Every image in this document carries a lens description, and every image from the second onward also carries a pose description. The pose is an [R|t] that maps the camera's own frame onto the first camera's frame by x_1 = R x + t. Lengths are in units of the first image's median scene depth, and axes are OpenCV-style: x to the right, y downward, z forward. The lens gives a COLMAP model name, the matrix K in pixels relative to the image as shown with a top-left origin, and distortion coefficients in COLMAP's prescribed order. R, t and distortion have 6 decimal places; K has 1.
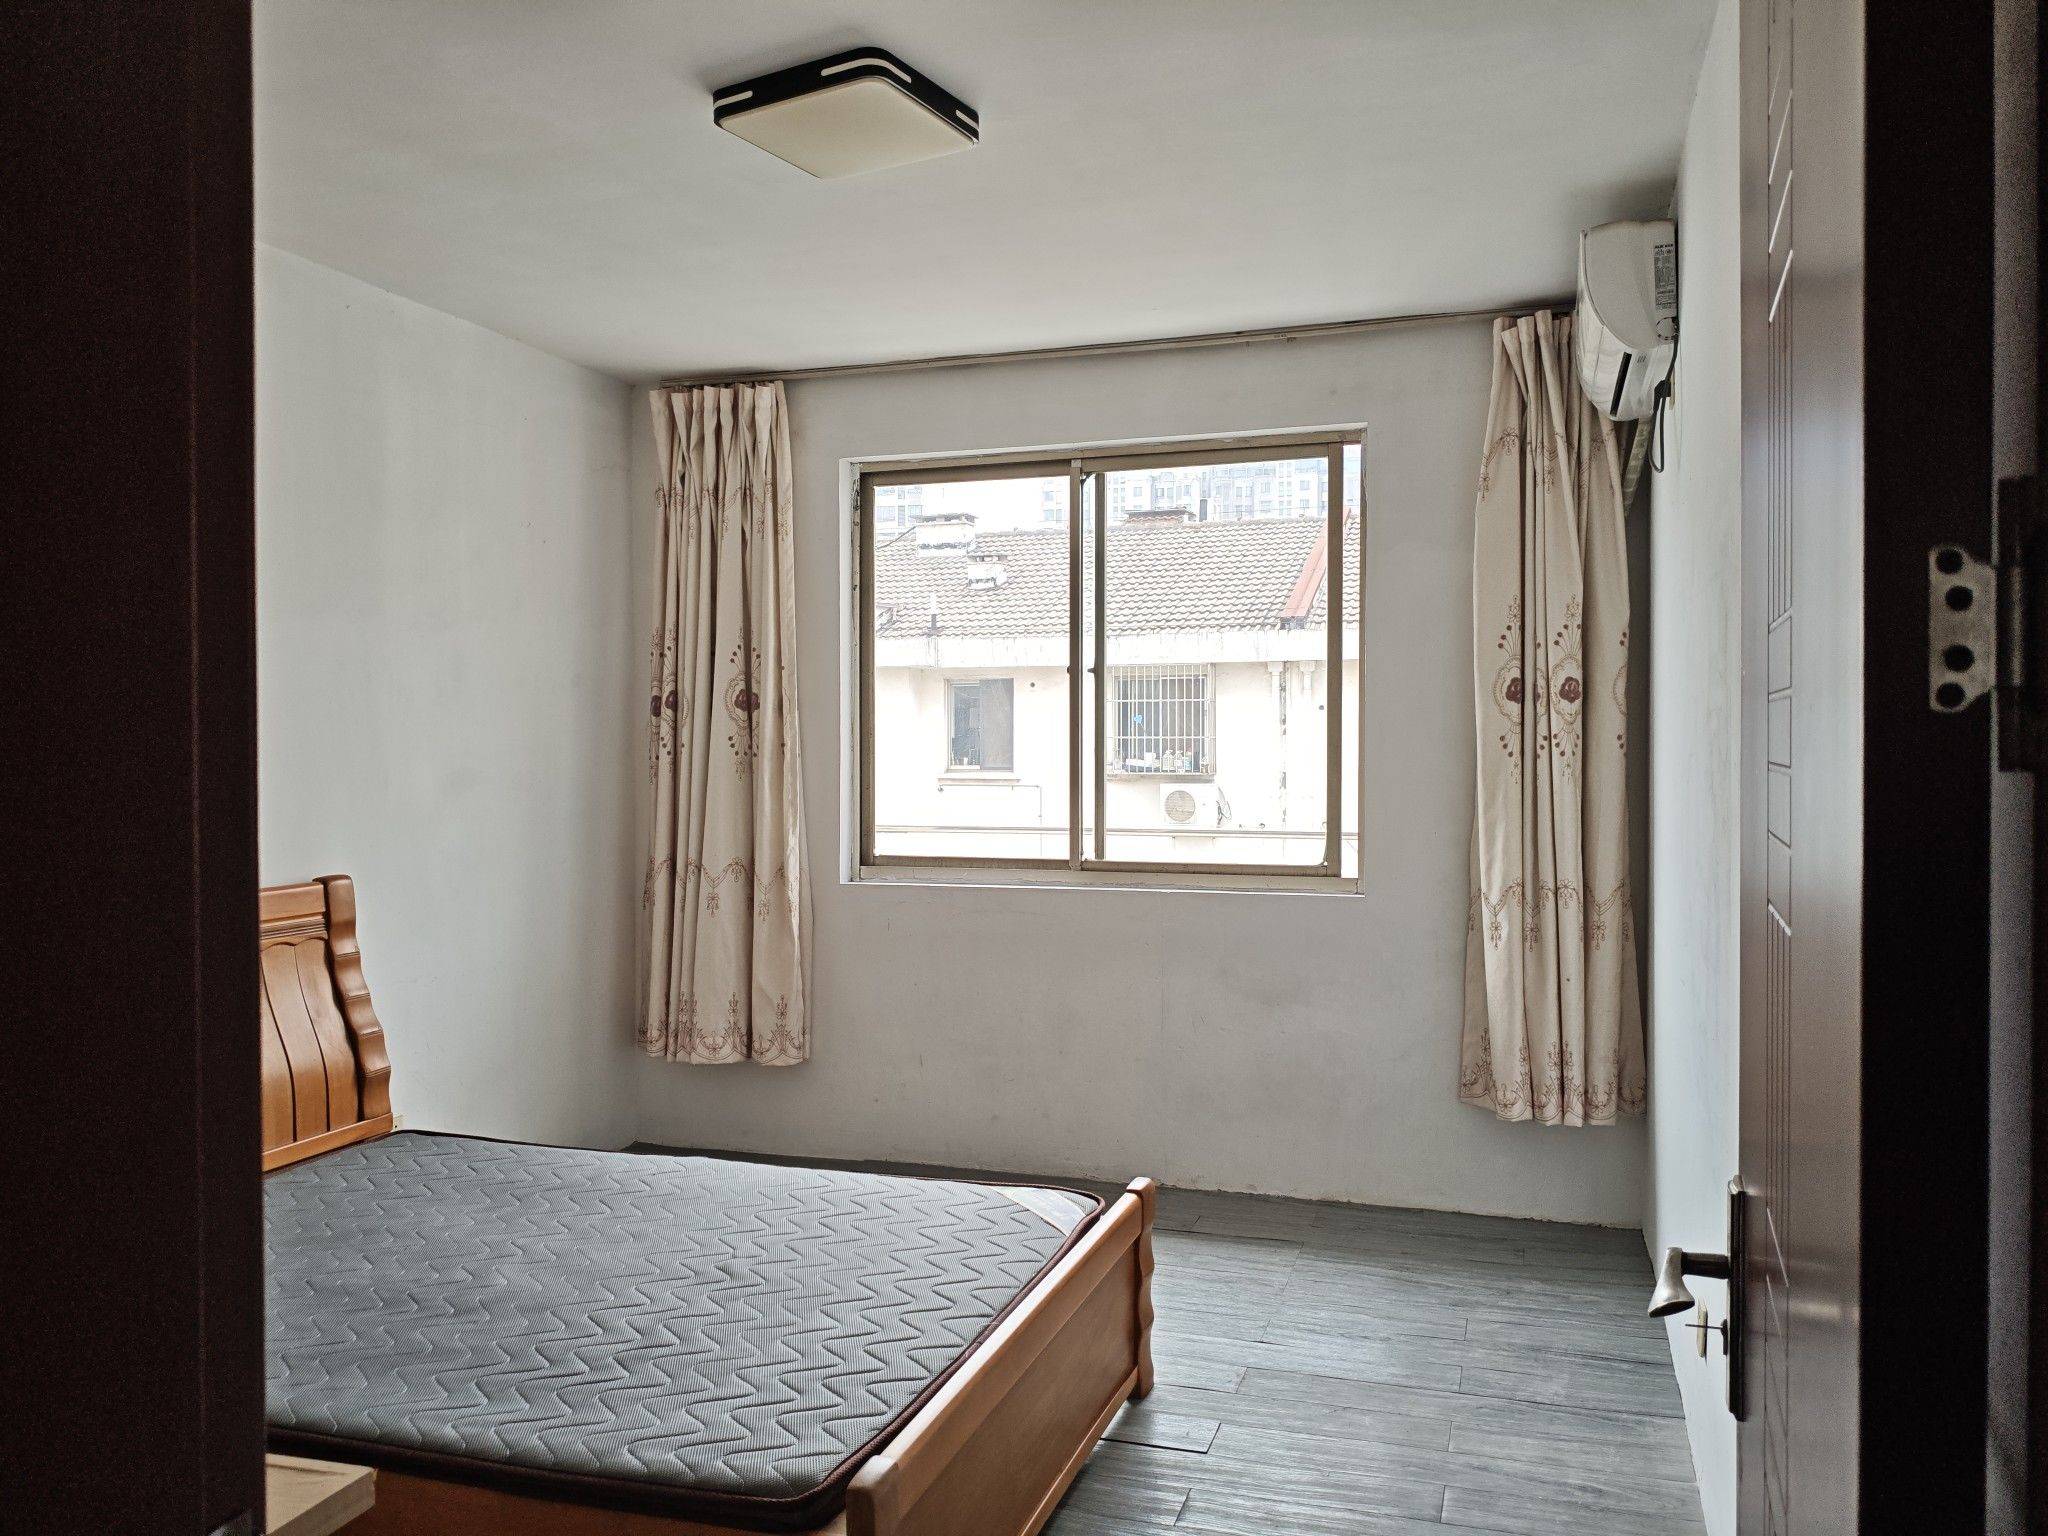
lens RADIAL K [[1609.7, 0, 1024.0], [0, 1609.7, 768.0], [0, 0, 1]] dist [0.094356, 0.000838]
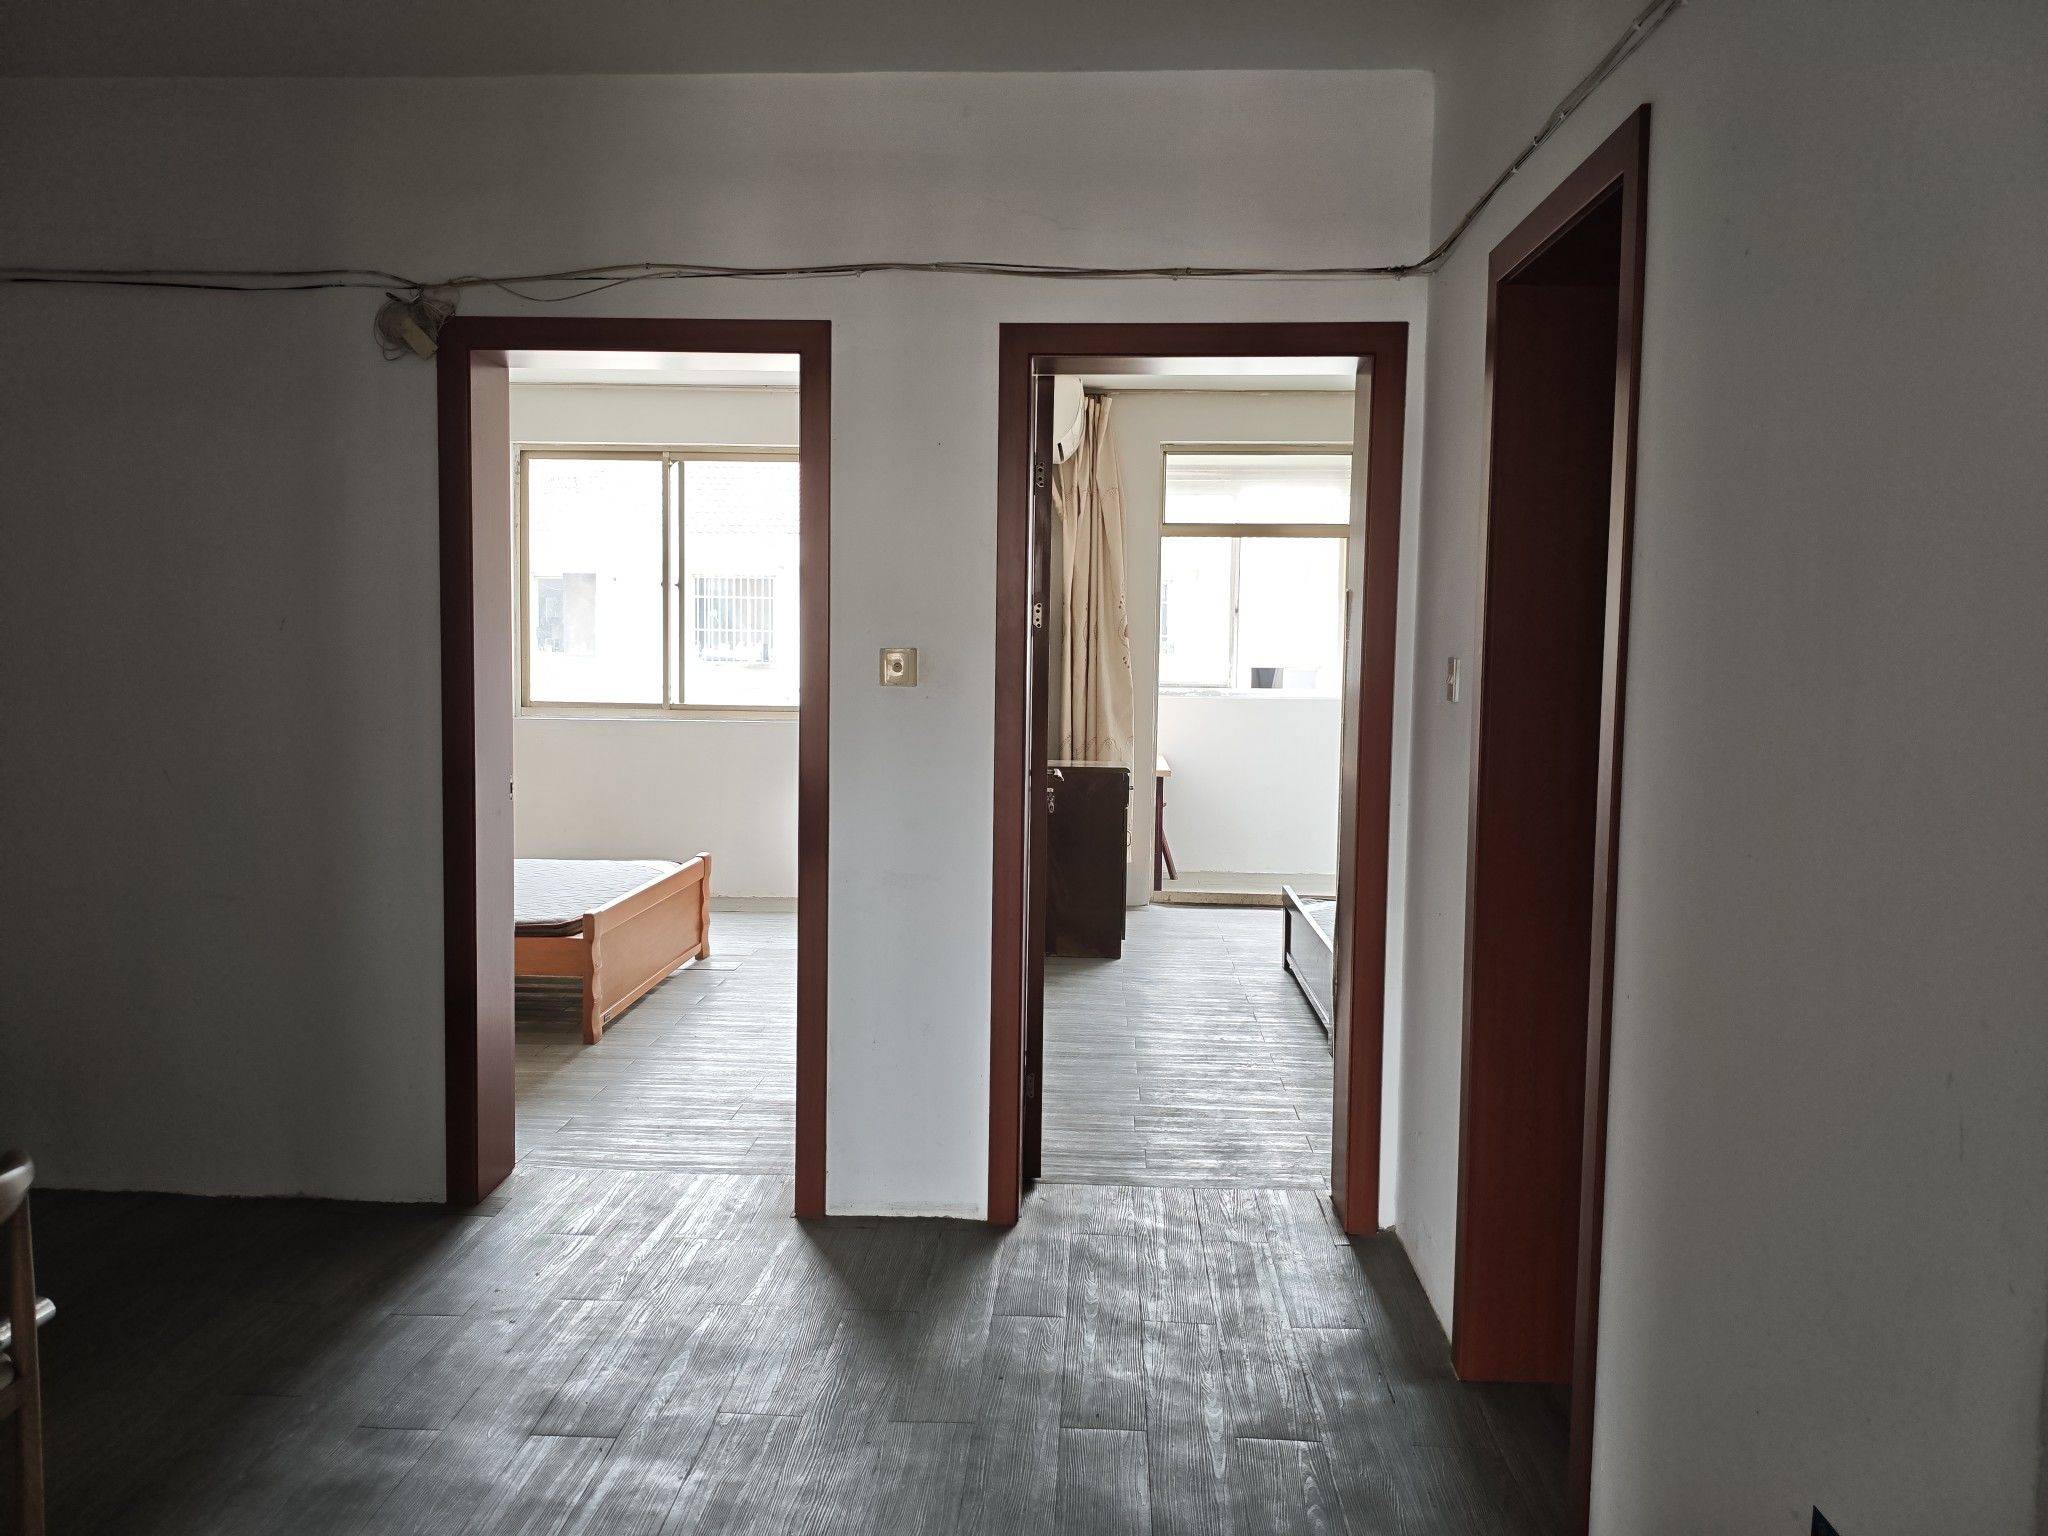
lens RADIAL K [[1609.7, 0, 1024.0], [0, 1609.7, 768.0], [0, 0, 1]] dist [0.094356, 0.000838]
pose [[0.966724, -0.001192, 0.255820, -0.035561], [-0.015310, 0.997927, 0.062503, 0.014692], [-0.255364, -0.064340, 0.964702, -0.647183]]
